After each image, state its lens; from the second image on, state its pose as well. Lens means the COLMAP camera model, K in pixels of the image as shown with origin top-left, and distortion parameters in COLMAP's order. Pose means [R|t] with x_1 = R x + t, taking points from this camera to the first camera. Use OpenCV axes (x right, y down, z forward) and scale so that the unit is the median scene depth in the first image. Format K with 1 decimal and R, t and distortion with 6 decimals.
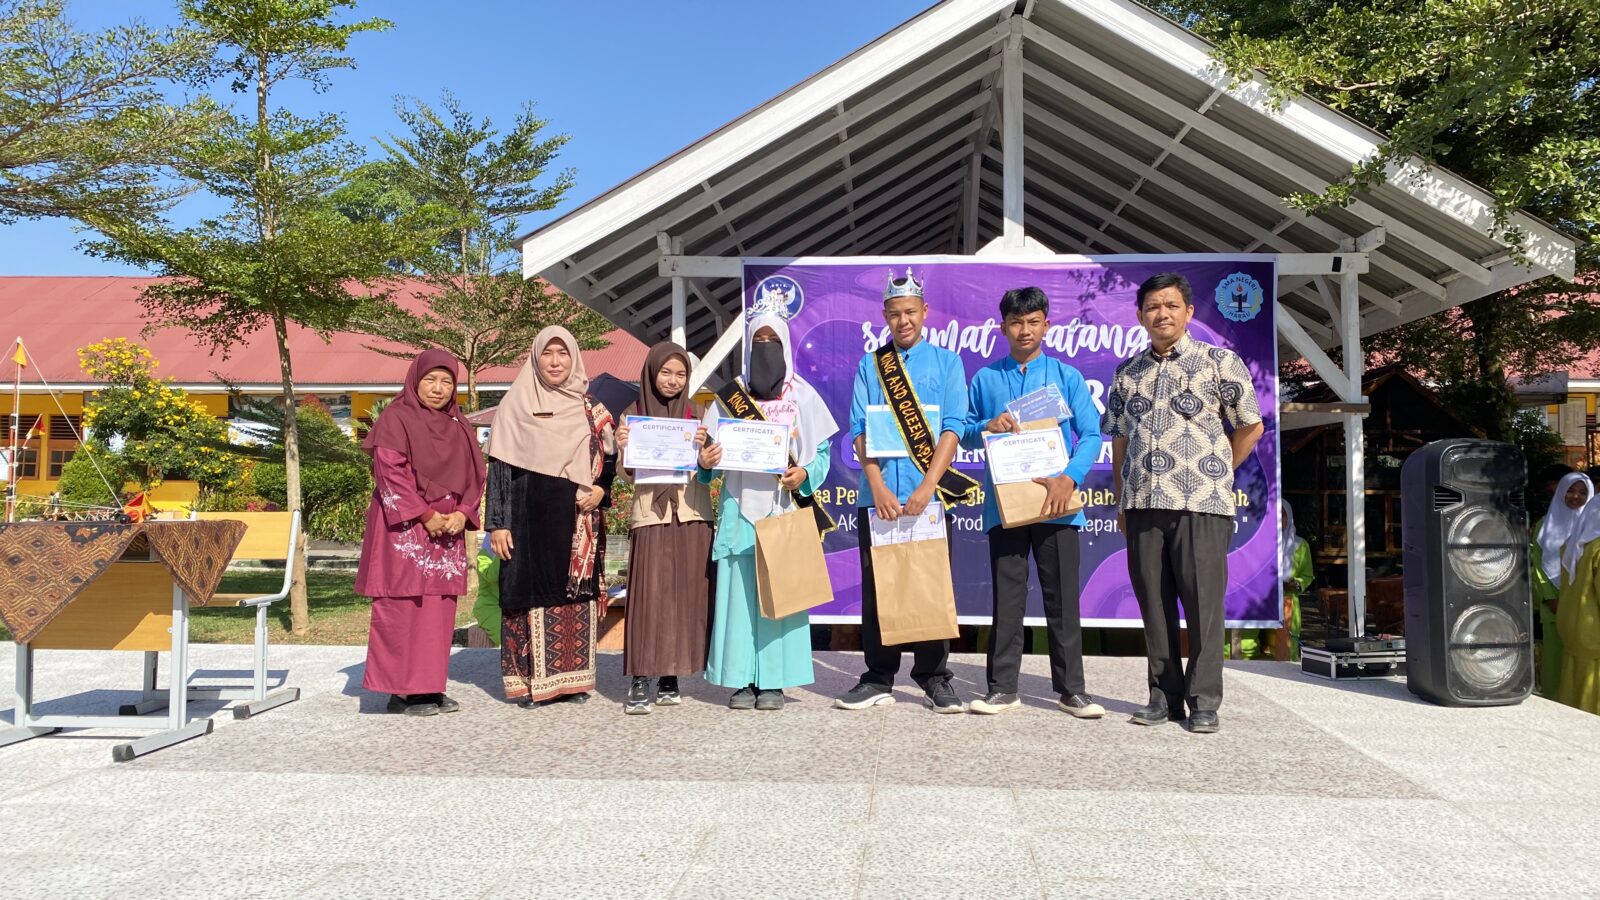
lens RADIAL K [[1218.5, 0, 796.6], [0, 1218.5, 447.3], [0, 0, 1]] dist [-0.004248, 0.009505]
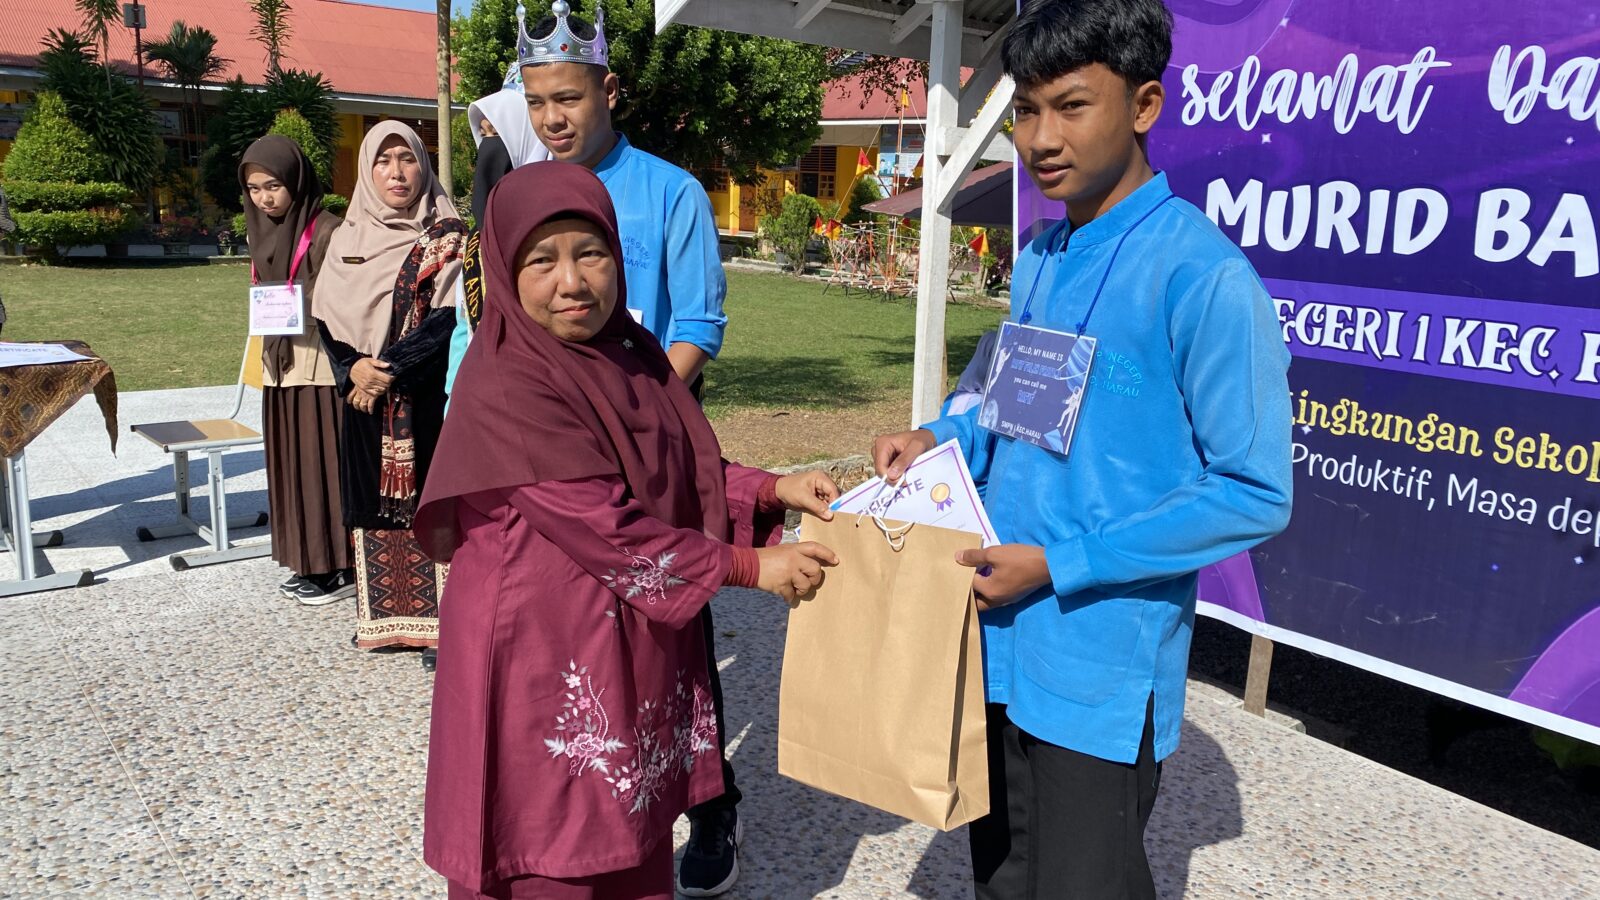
lens RADIAL K [[1218.5, 0, 800.9], [0, 1218.5, 452.4], [0, 0, 1]] dist [-0.004248, 0.009505]
pose [[0.712273, 0.172688, -0.680328, 0.343202], [-0.013188, 0.972384, 0.233014, -0.062720], [0.701779, -0.156997, 0.694880, 0.503989]]
